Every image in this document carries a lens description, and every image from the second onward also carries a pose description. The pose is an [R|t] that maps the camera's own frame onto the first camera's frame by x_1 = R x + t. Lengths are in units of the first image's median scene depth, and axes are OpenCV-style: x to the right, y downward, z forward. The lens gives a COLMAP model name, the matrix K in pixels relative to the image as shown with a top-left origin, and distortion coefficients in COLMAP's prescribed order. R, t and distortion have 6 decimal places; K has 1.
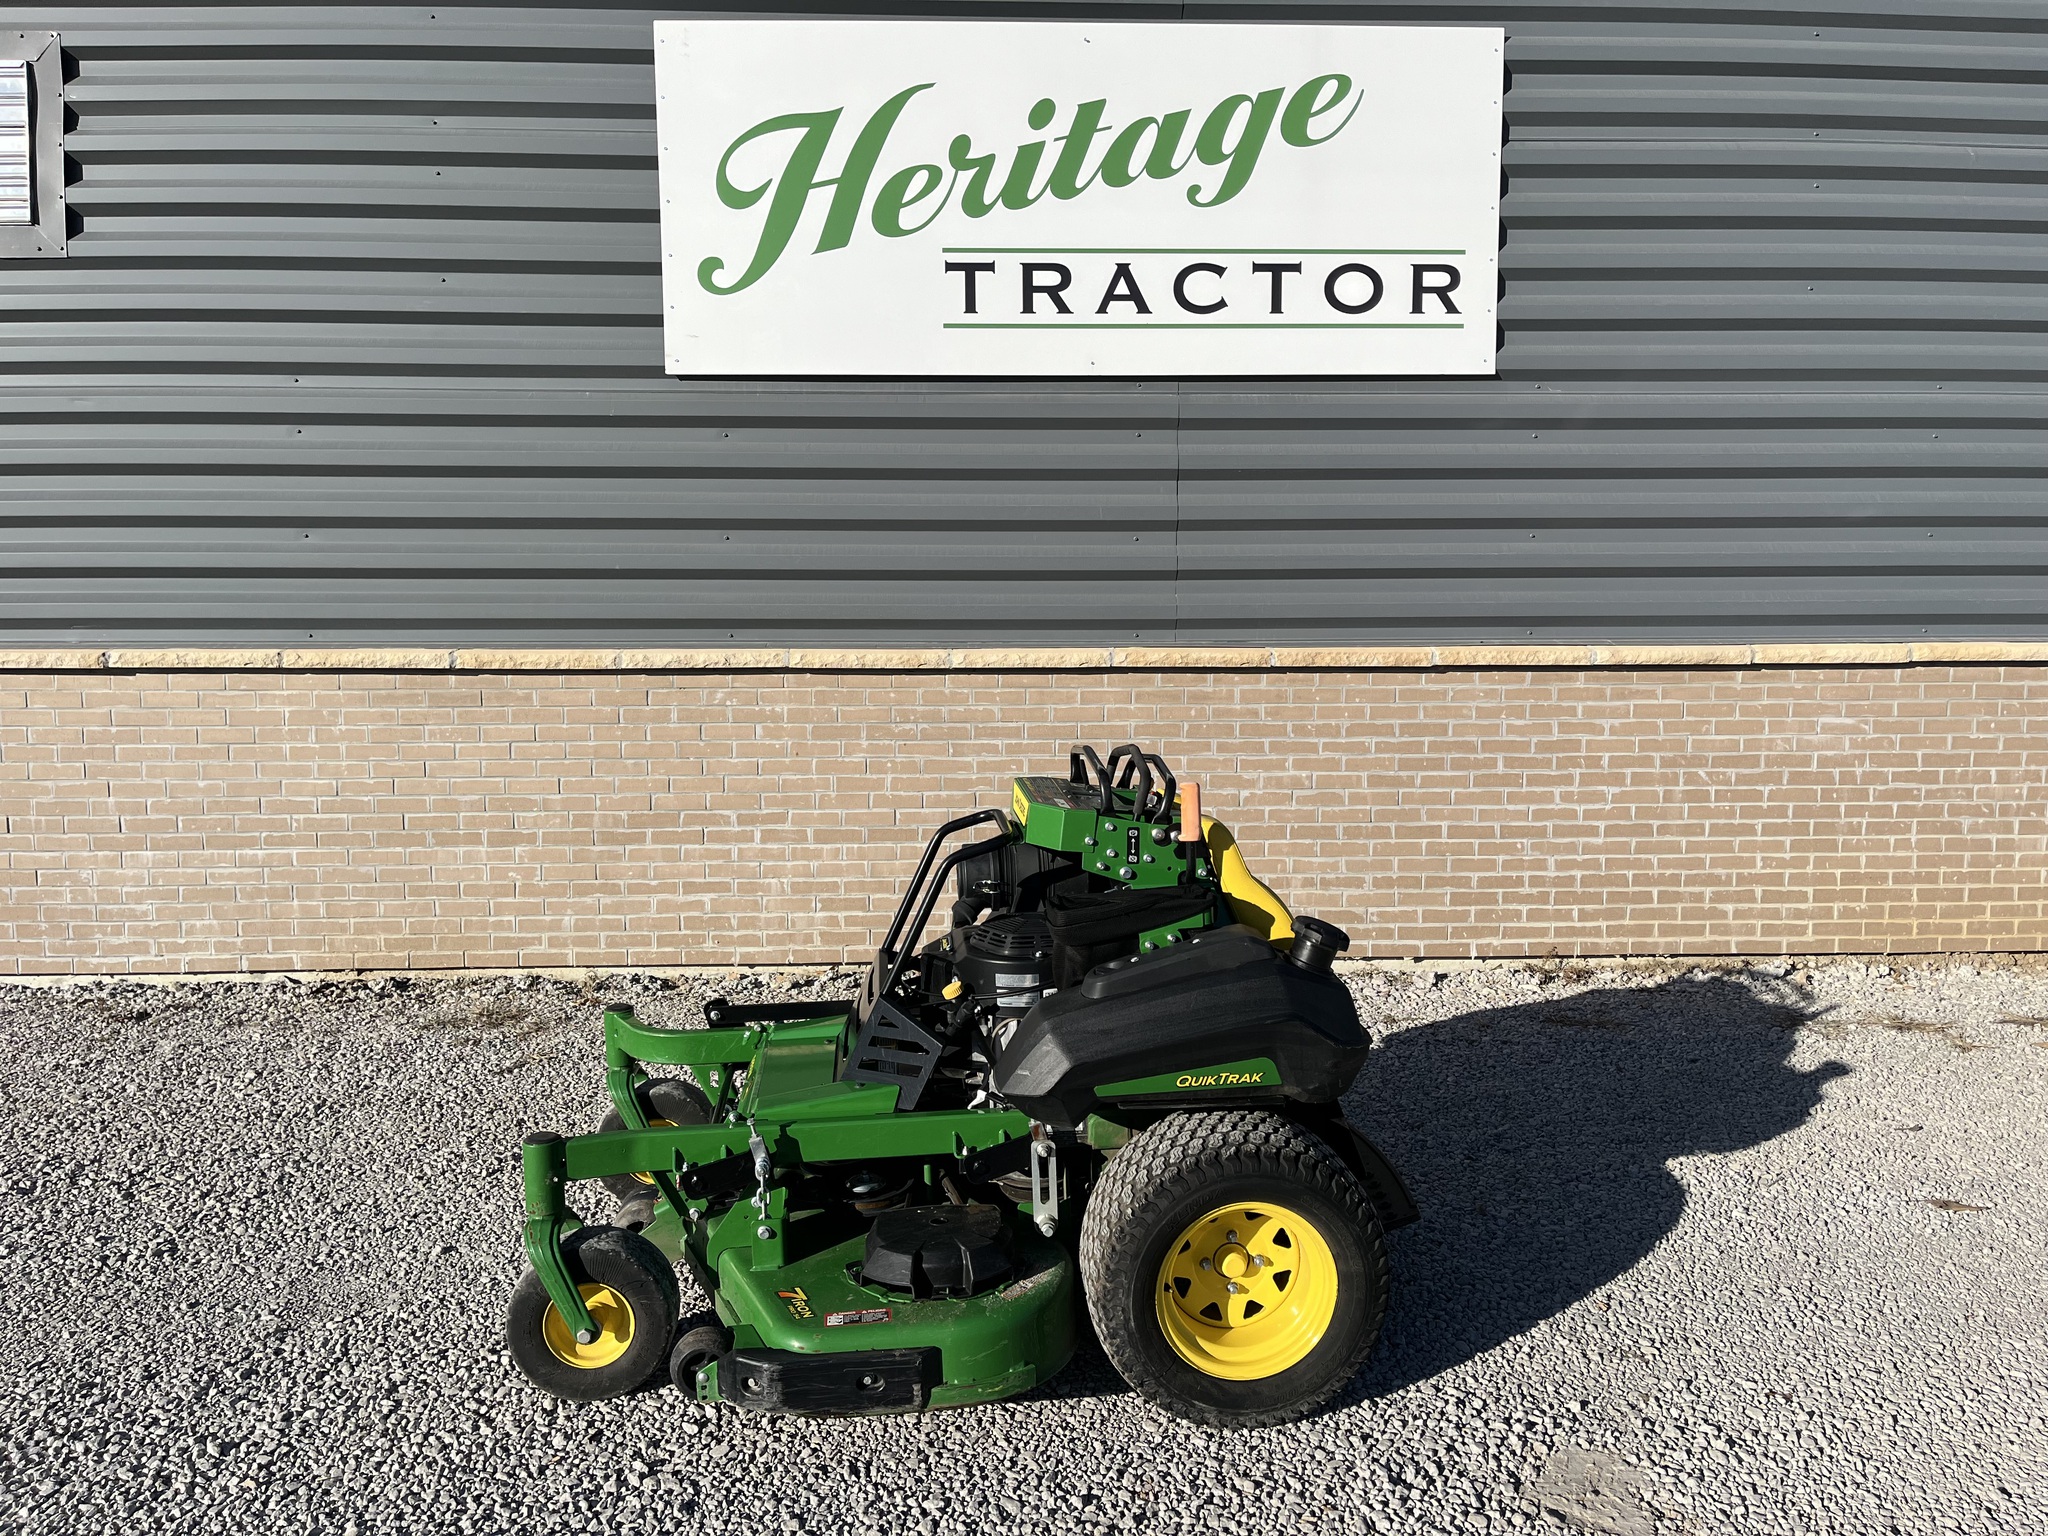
lens RADIAL K [[1548.3, 0, 1037.1], [0, 1548.3, 768.9], [0, 0, 1]] dist [0.074693, -0.102825]
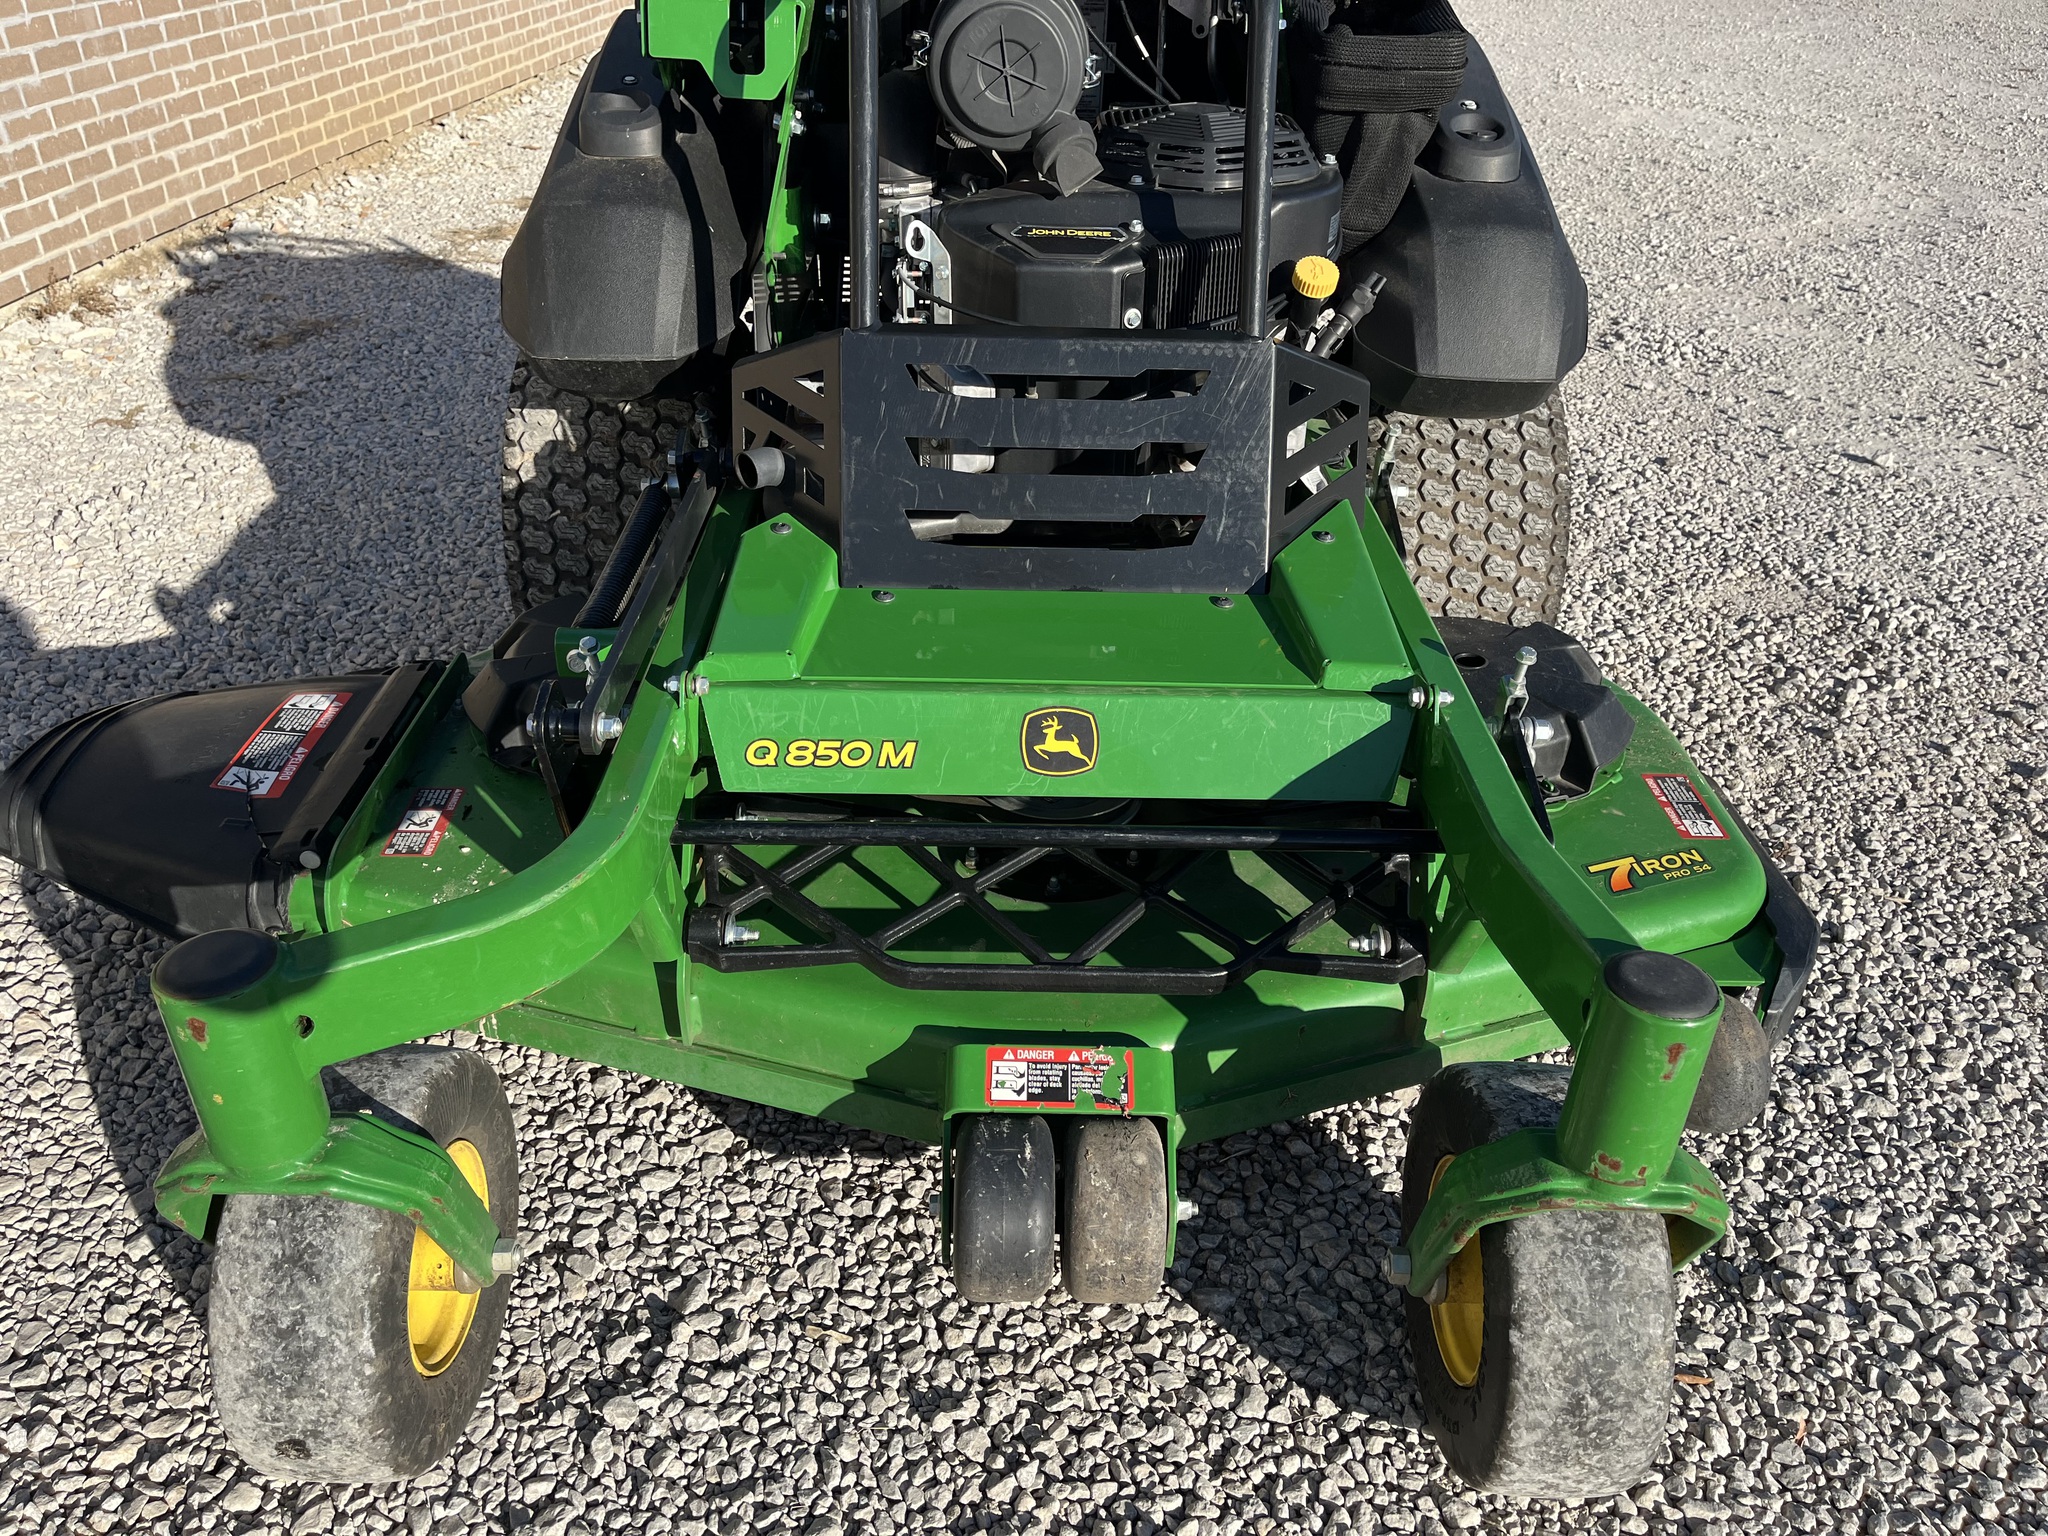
lens RADIAL K [[1548.3, 0, 1020.0], [0, 1548.3, 773.8], [0, 0, 1]] dist [0.074693, -0.102825]
pose [[0.093333, -0.512869, 0.853378, -0.290179], [0.106251, 0.857356, 0.503638, 0.011496], [-0.989949, 0.043667, 0.134512, 0.541461]]
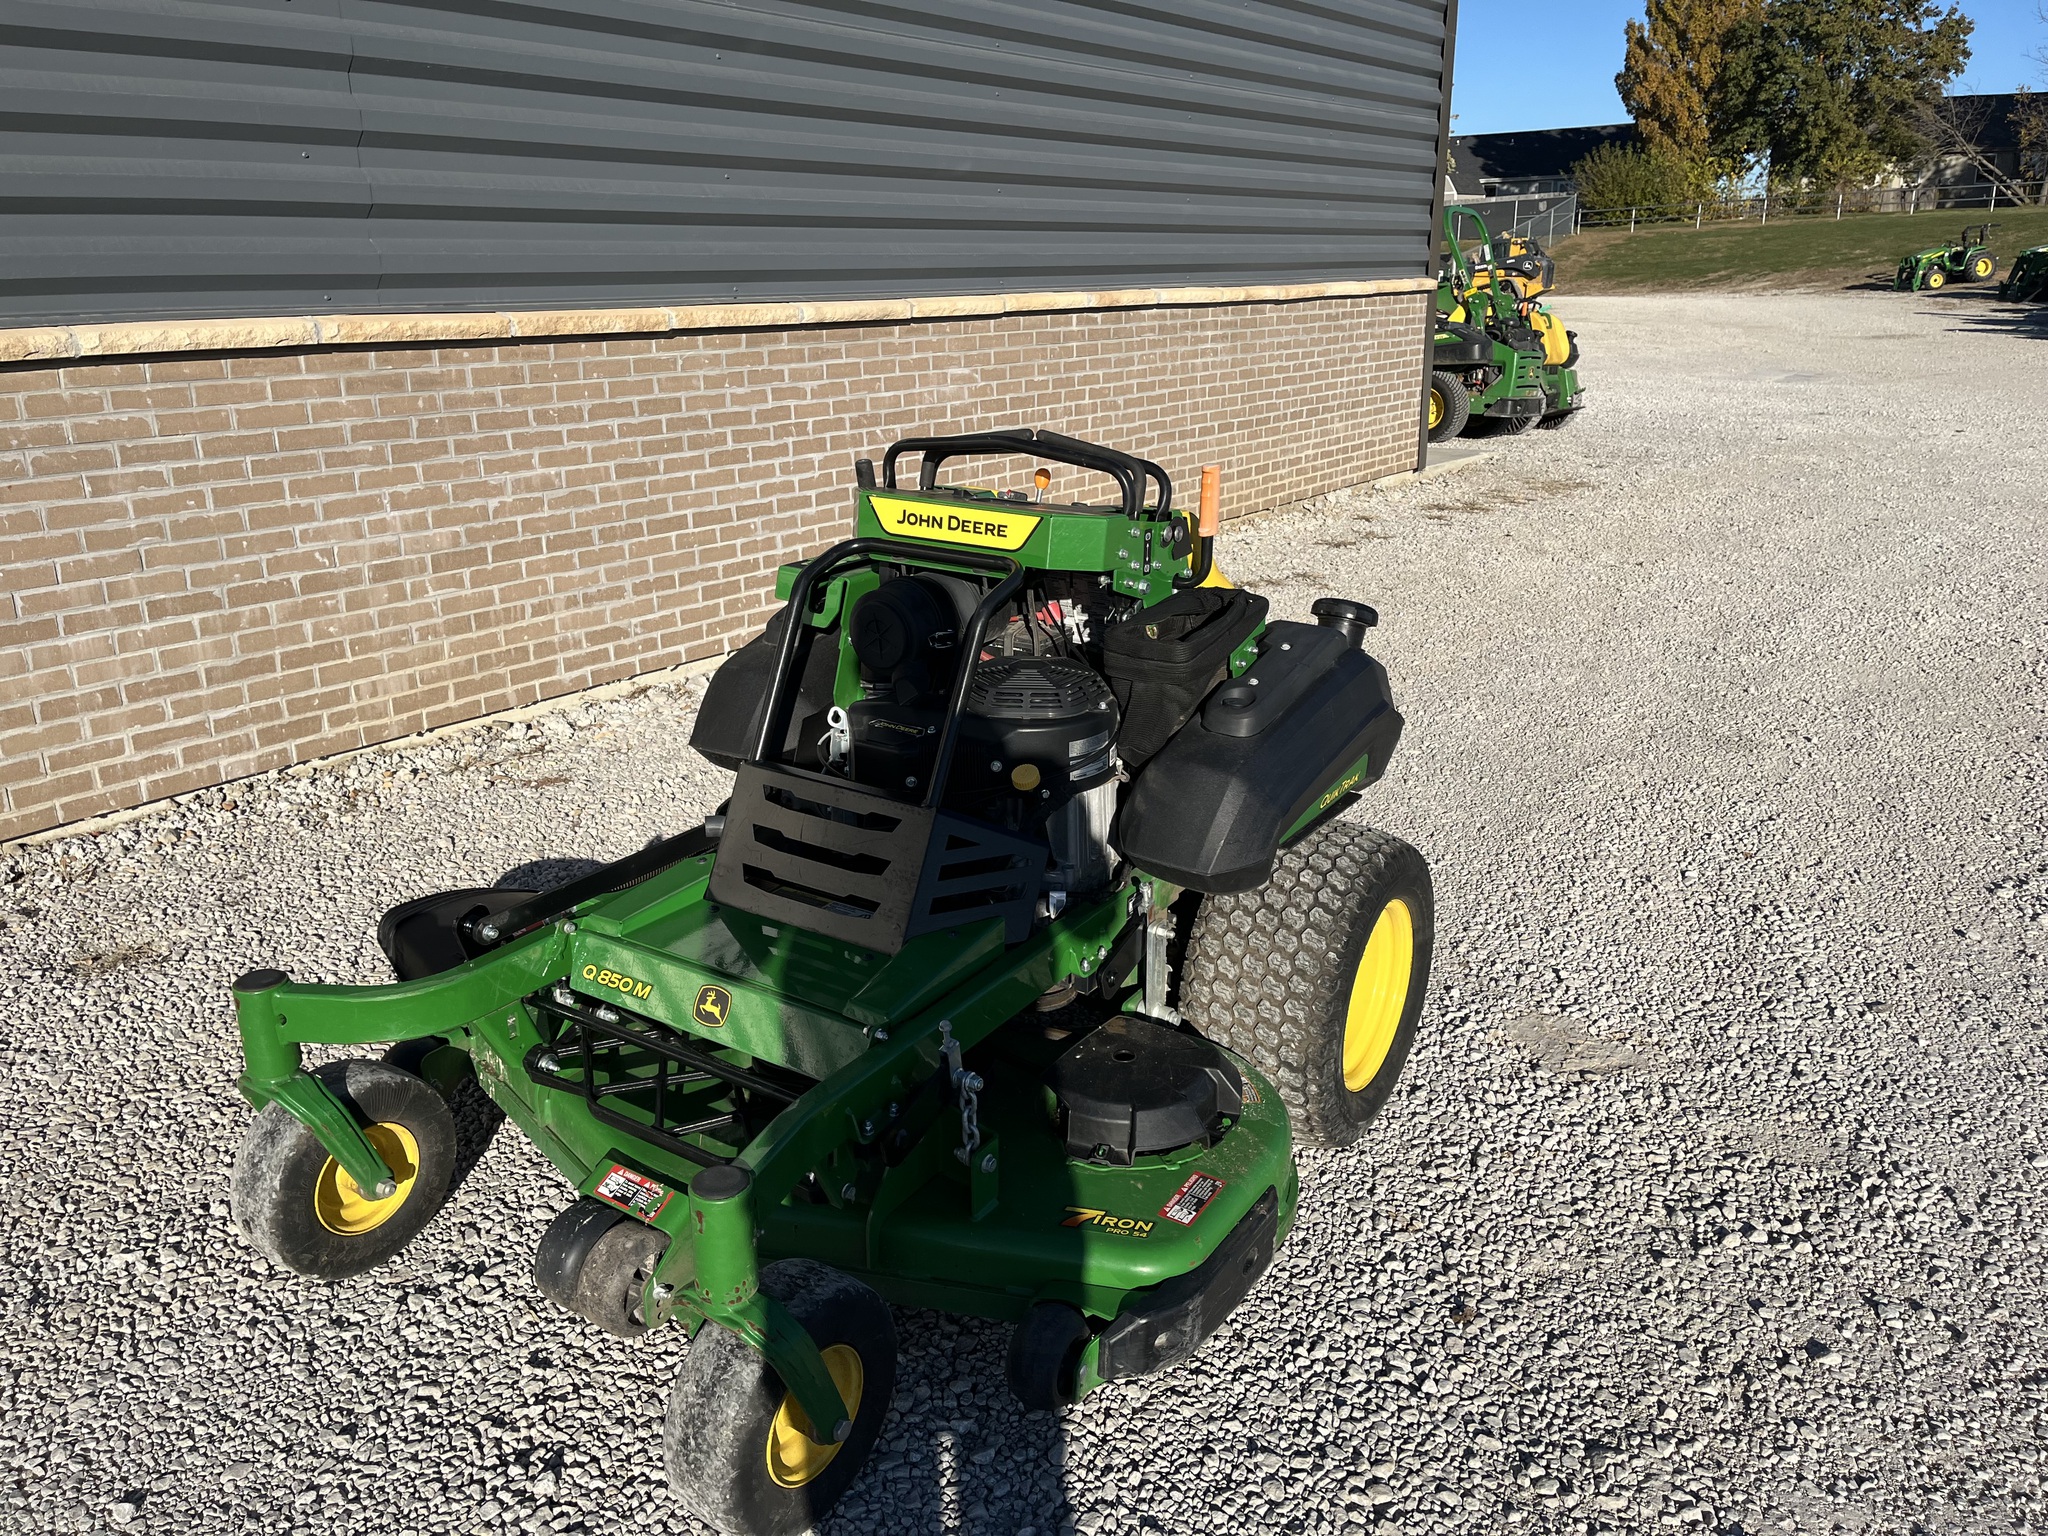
lens RADIAL K [[1548.3, 0, 1015.5], [0, 1548.3, 749.9], [0, 0, 1]] dist [0.074693, -0.102825]
pose [[0.630522, -0.234930, 0.739763, -0.320818], [0.088564, 0.968644, 0.232131, -0.023822], [-0.771102, -0.080847, 0.631558, 0.277990]]
